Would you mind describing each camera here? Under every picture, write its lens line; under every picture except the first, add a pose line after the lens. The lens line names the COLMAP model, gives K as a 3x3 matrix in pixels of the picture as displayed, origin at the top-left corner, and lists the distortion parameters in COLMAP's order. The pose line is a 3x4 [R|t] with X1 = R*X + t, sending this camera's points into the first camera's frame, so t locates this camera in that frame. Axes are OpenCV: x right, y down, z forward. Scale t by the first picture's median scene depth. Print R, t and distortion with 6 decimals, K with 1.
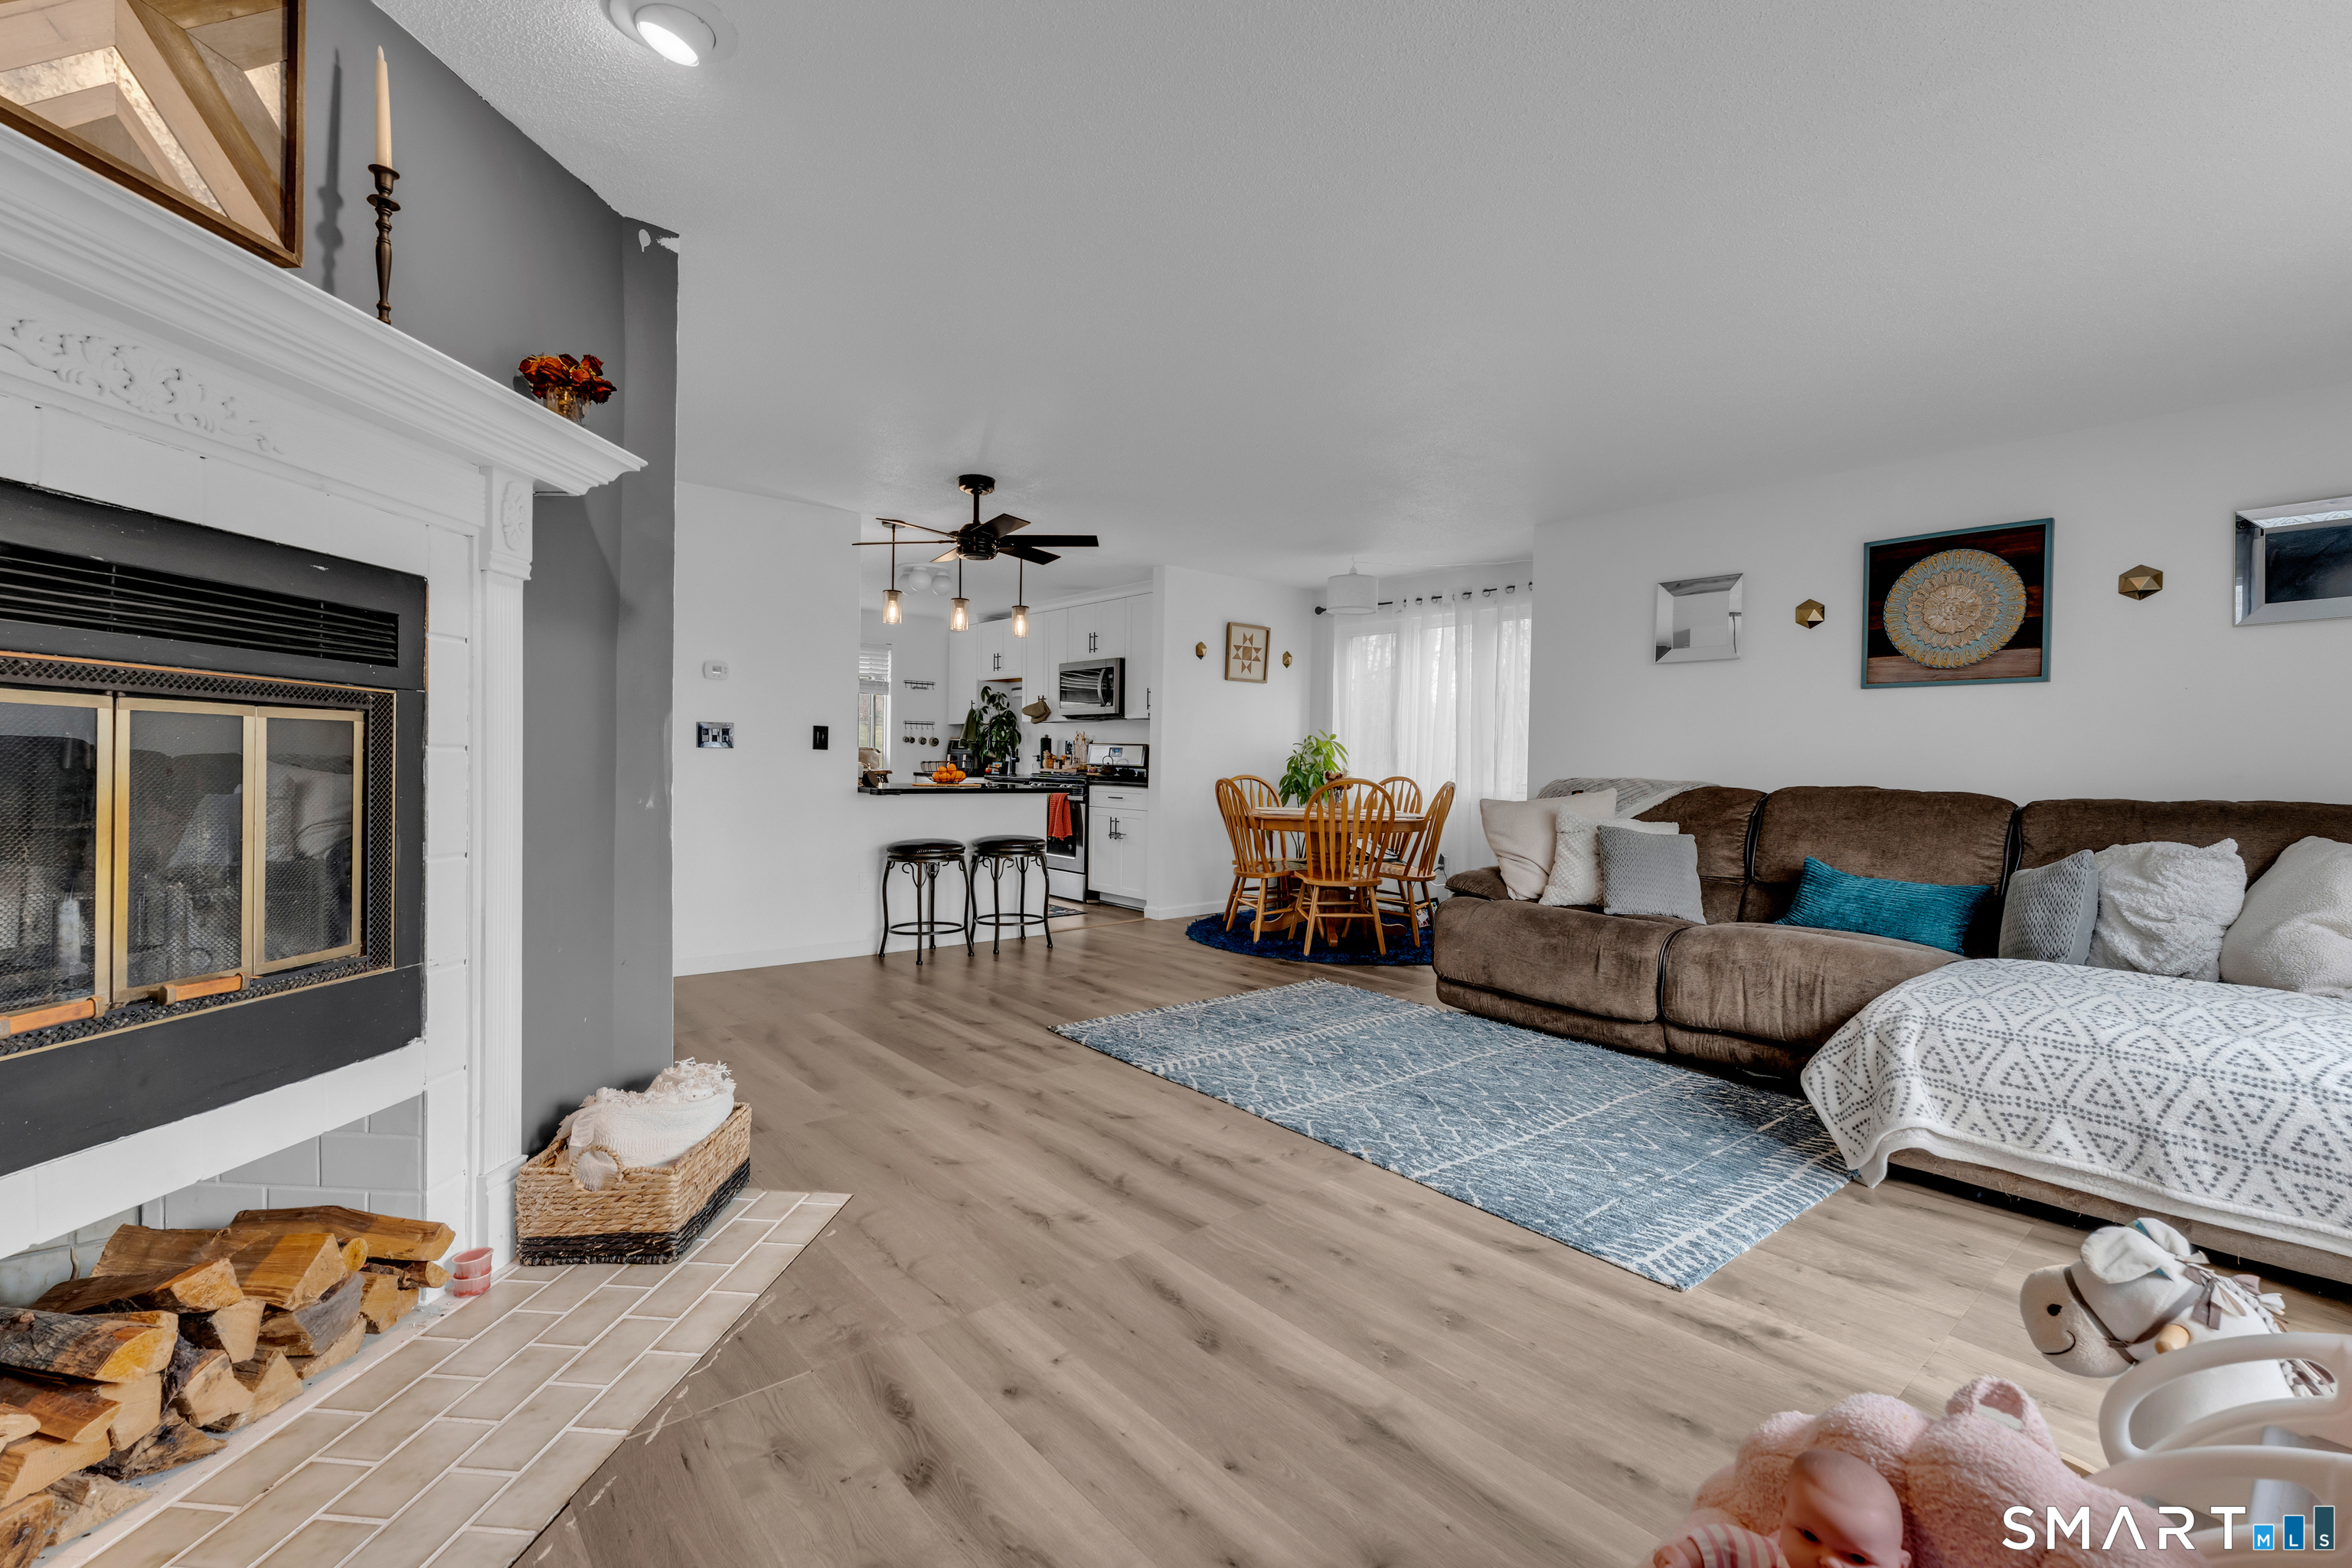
lens RADIAL K [[1034.3, 0, 1167.4], [0, 1034.3, 778.2], [0, 0, 1]] dist [0.000645, 0.000177]
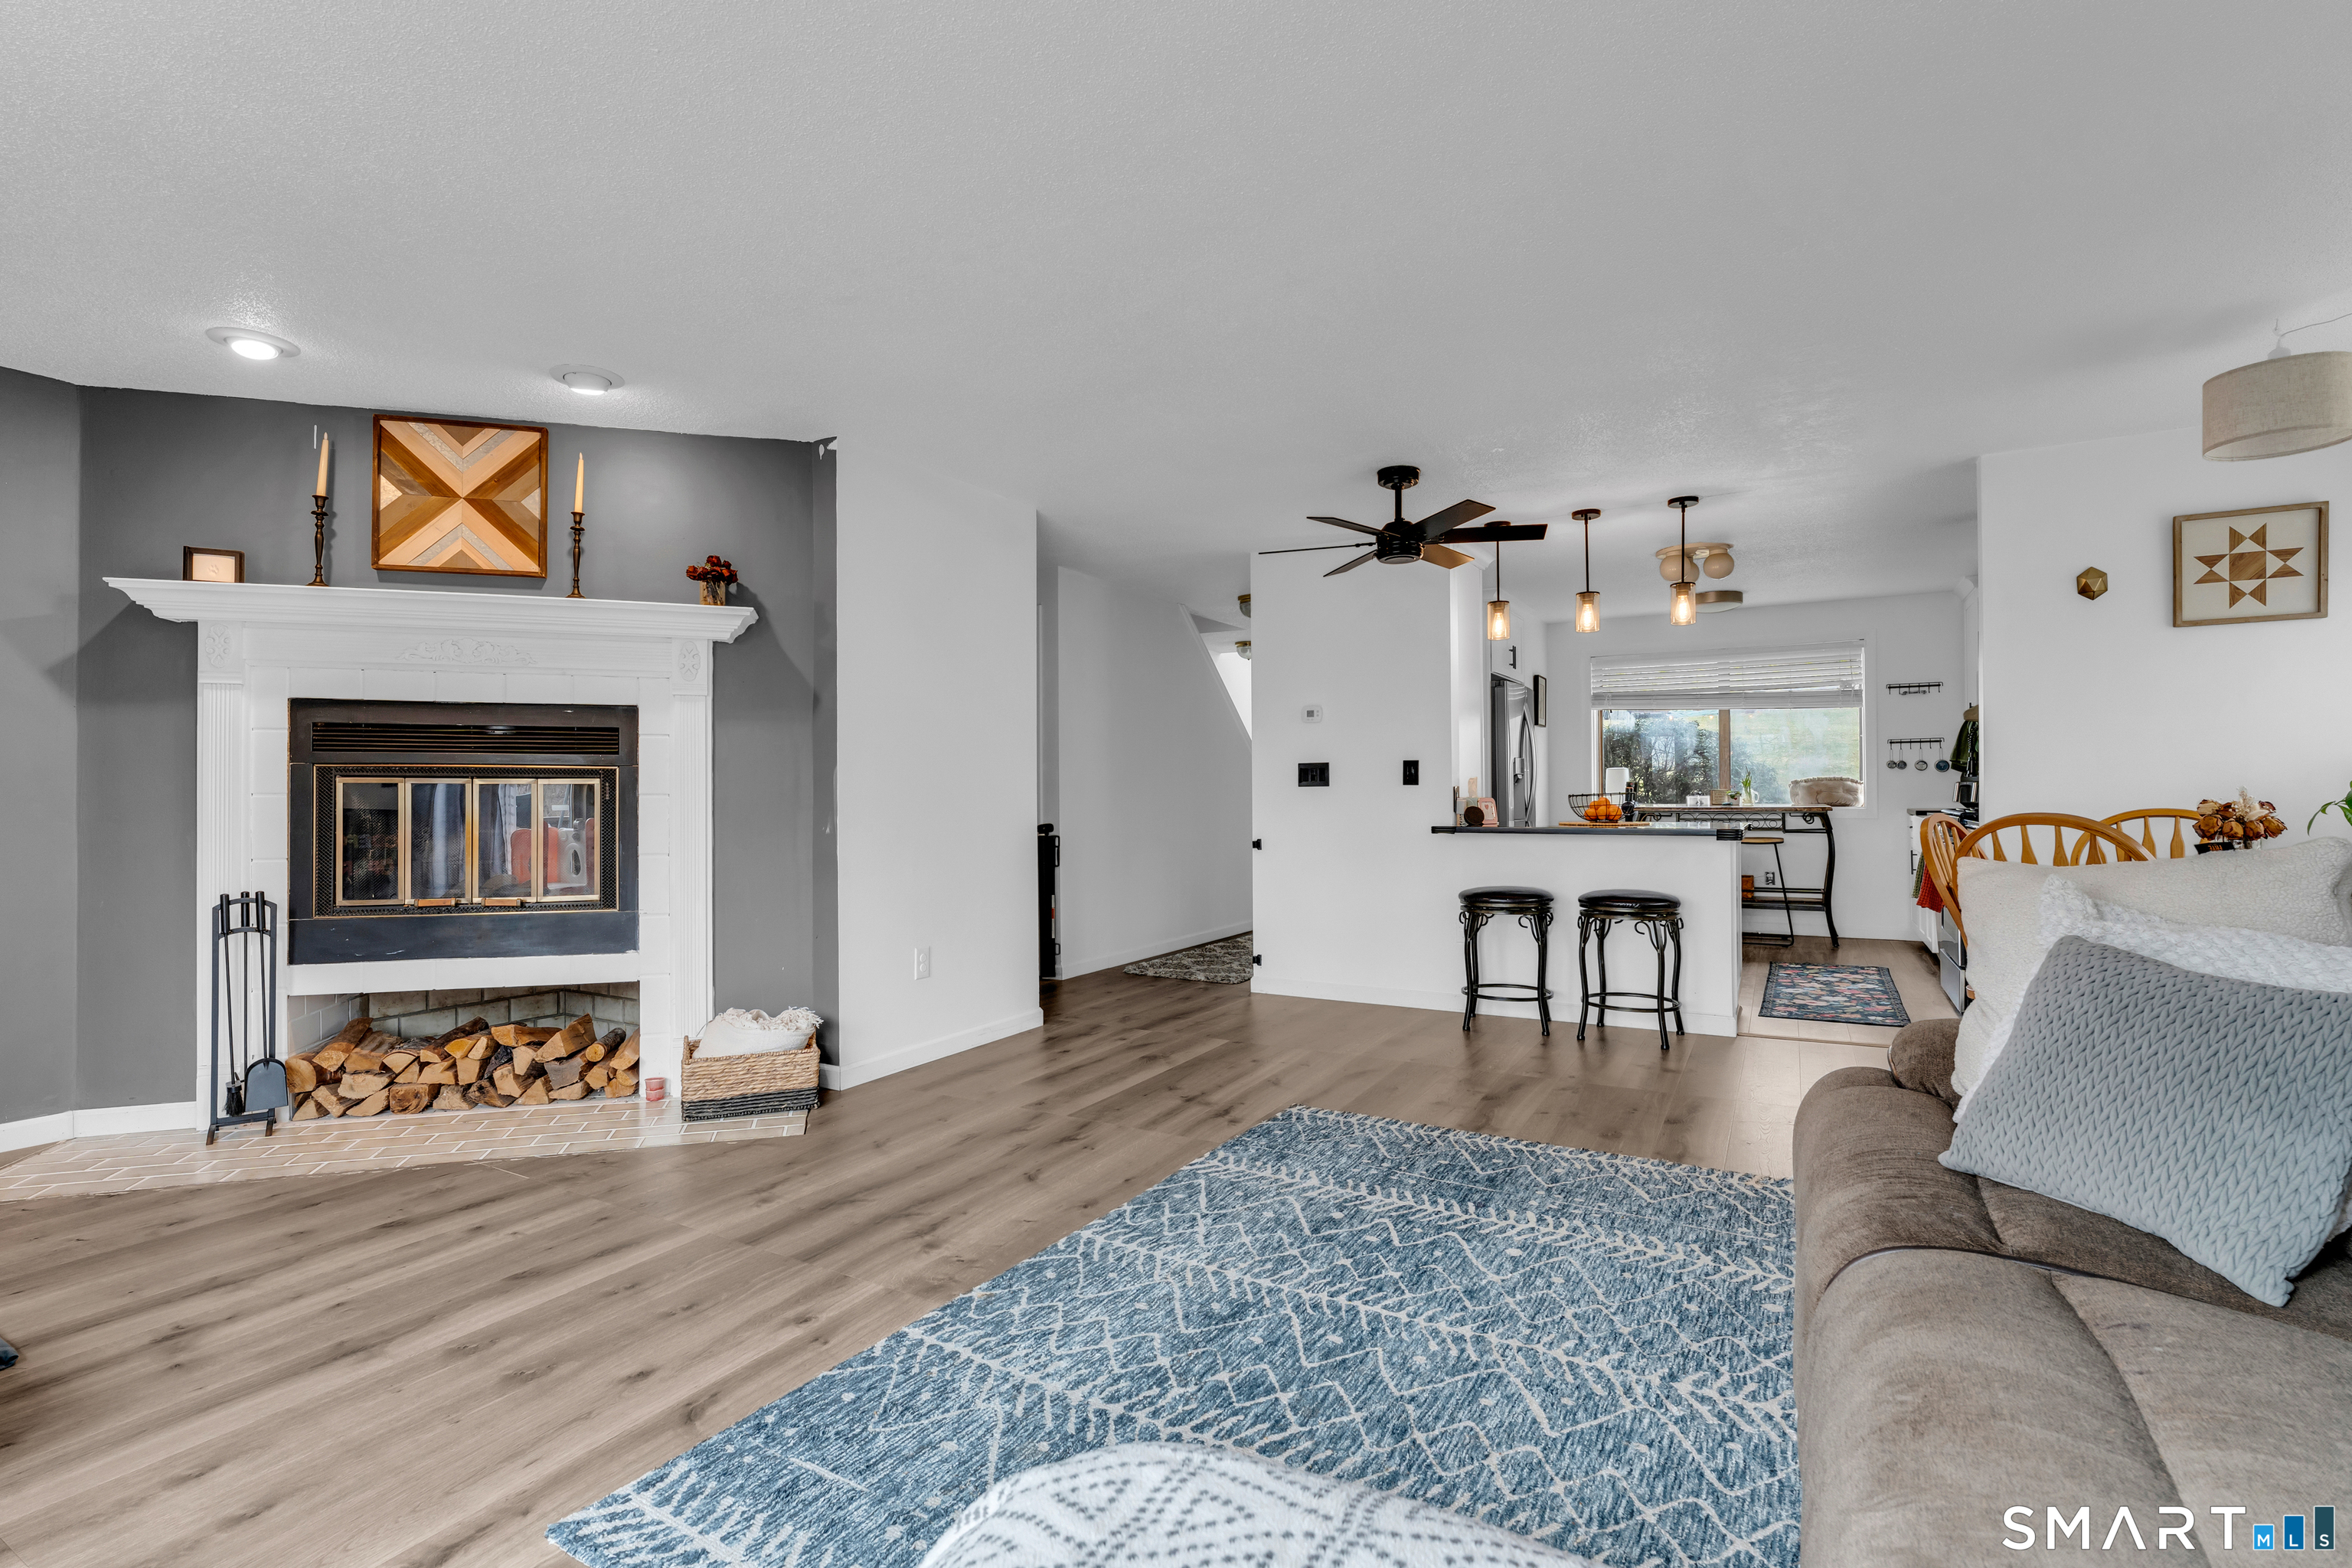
lens RADIAL K [[1085.9, 0, 1166.3], [0, 1085.9, 781.1], [0, 0, 1]] dist [-0.000109, 0.000238]
pose [[0.339541, -0.030862, -0.940085, 0.530601], [-0.002239, 0.999432, -0.033619, 0.002908], [0.940589, 0.013520, 0.339279, 0.447487]]
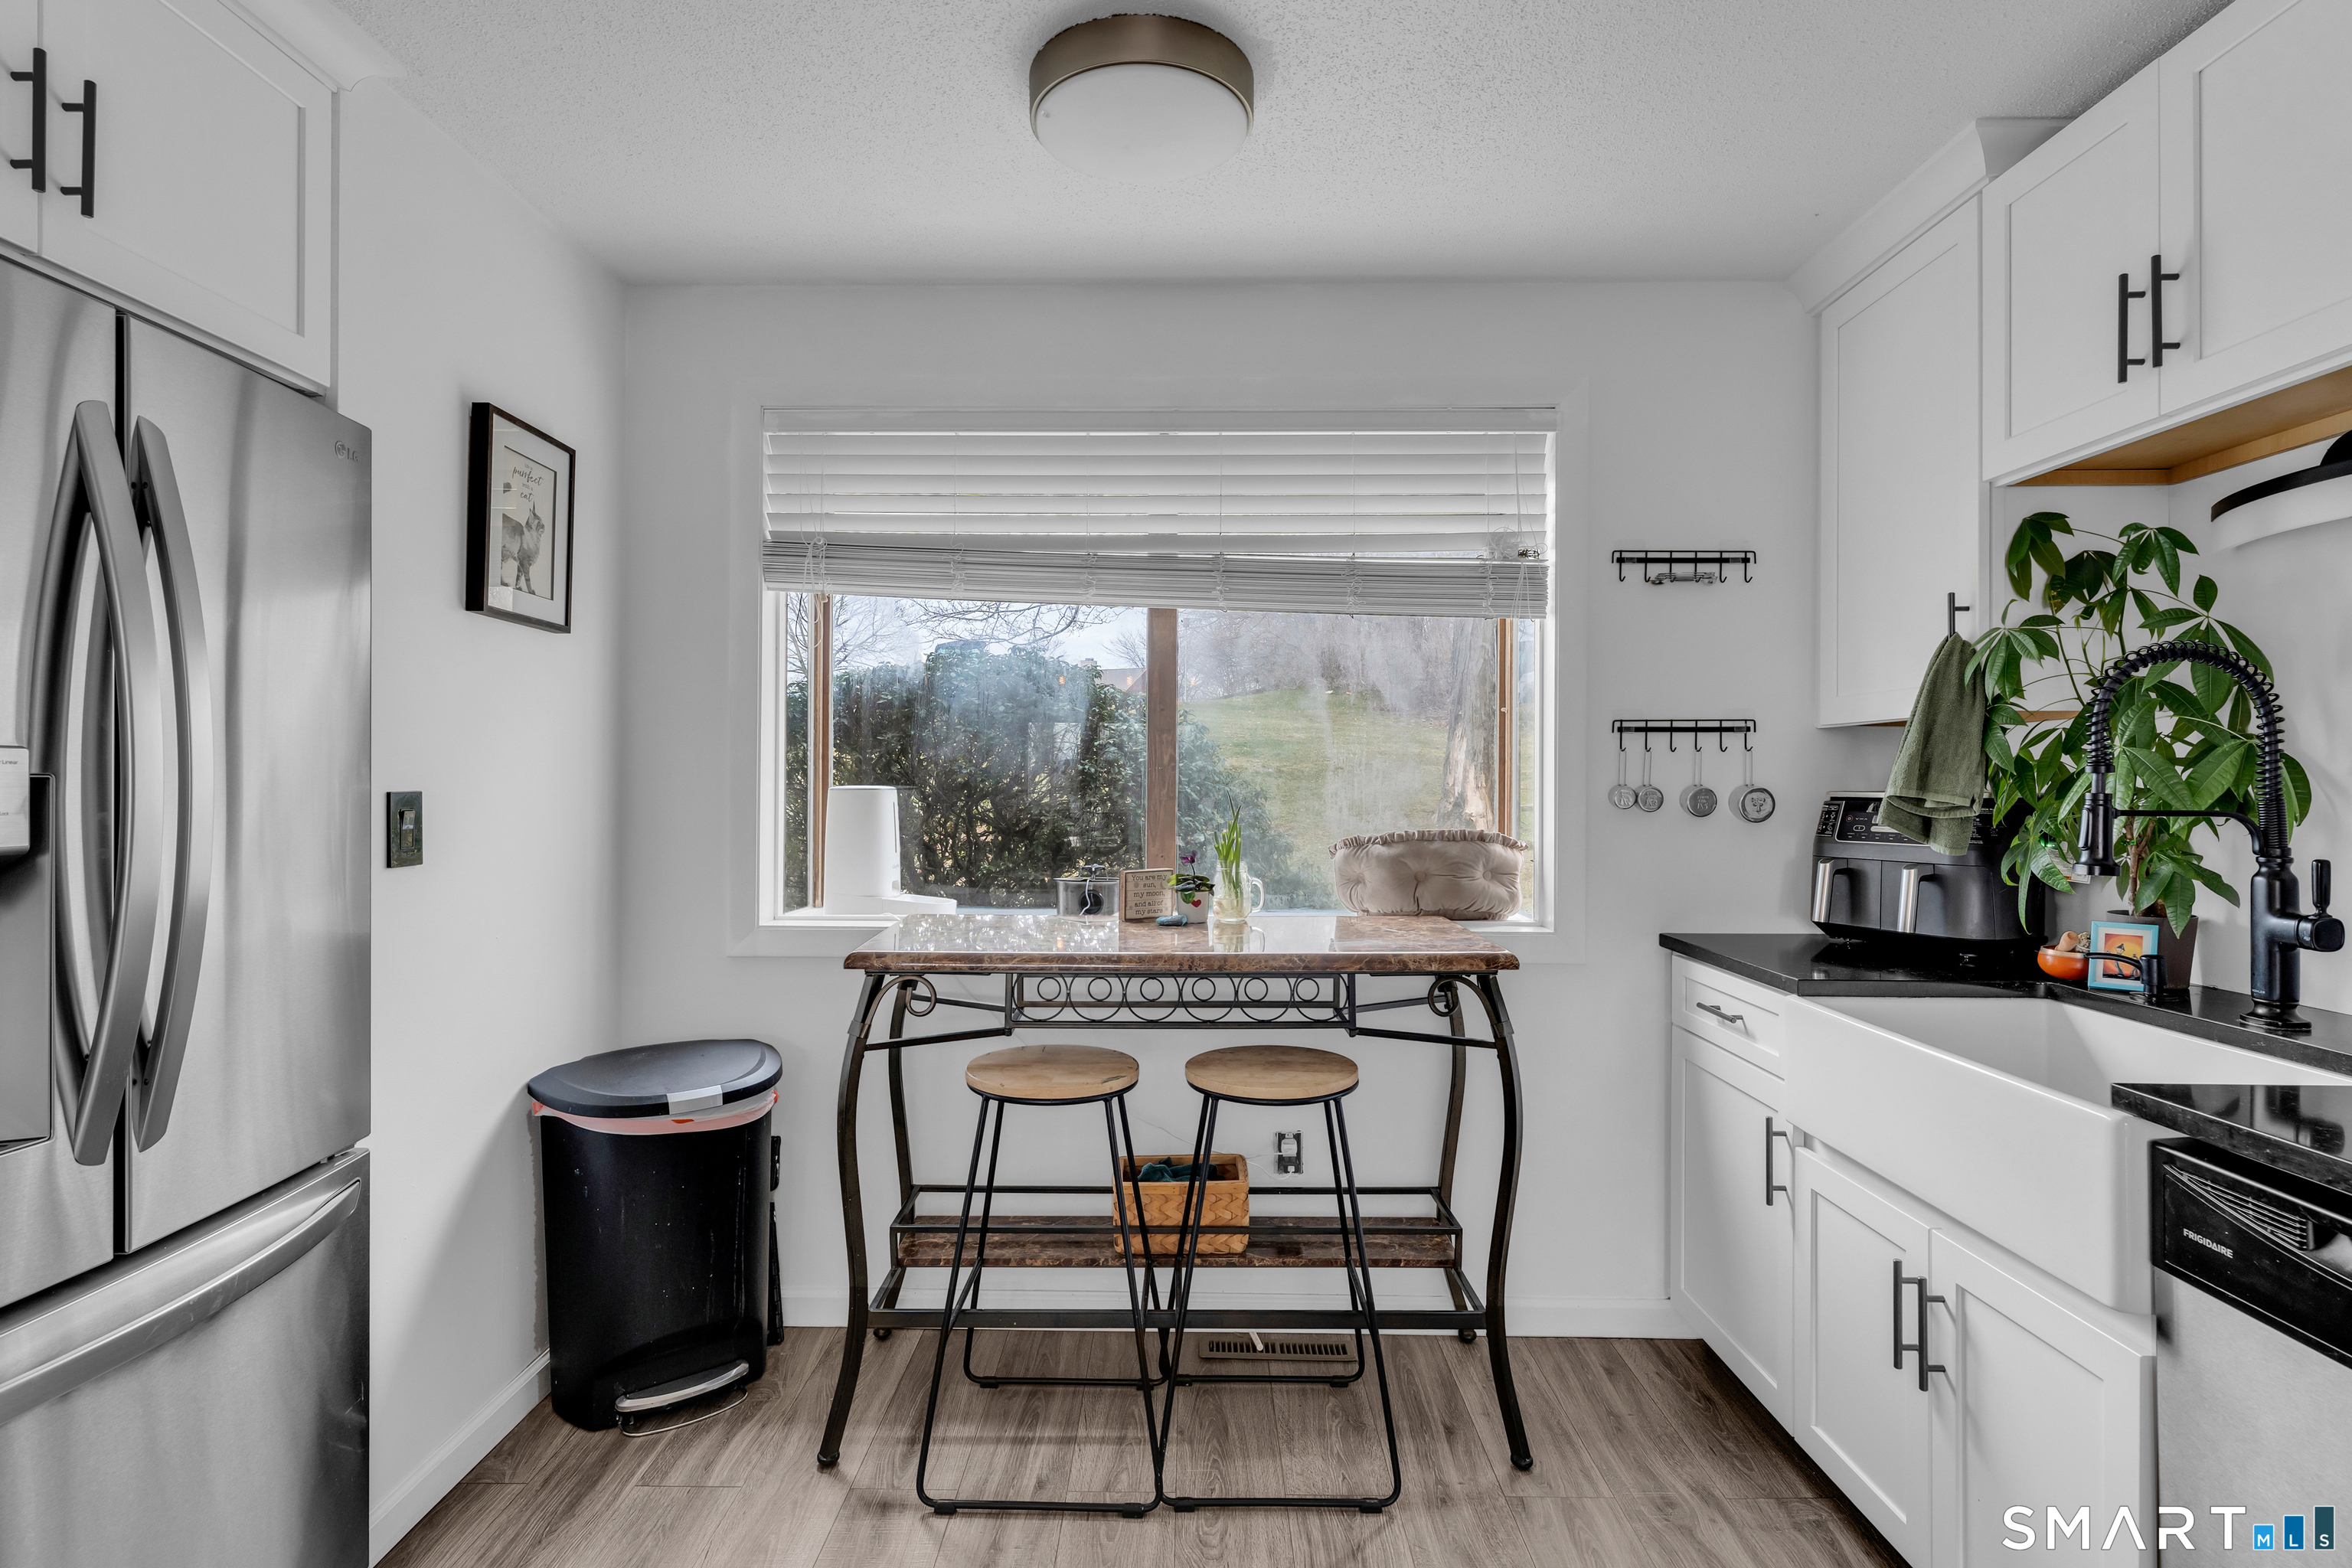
lens RADIAL K [[1190.0, 0, 1169.4], [0, 1190.0, 777.6], [0, 0, 1]] dist [0.000736, 0.000661]
pose [[0.747934, -0.018032, -0.663529, -0.264498], [-0.003293, 0.999518, -0.030875, -0.058796], [0.663765, 0.025278, 0.747514, 1.288638]]
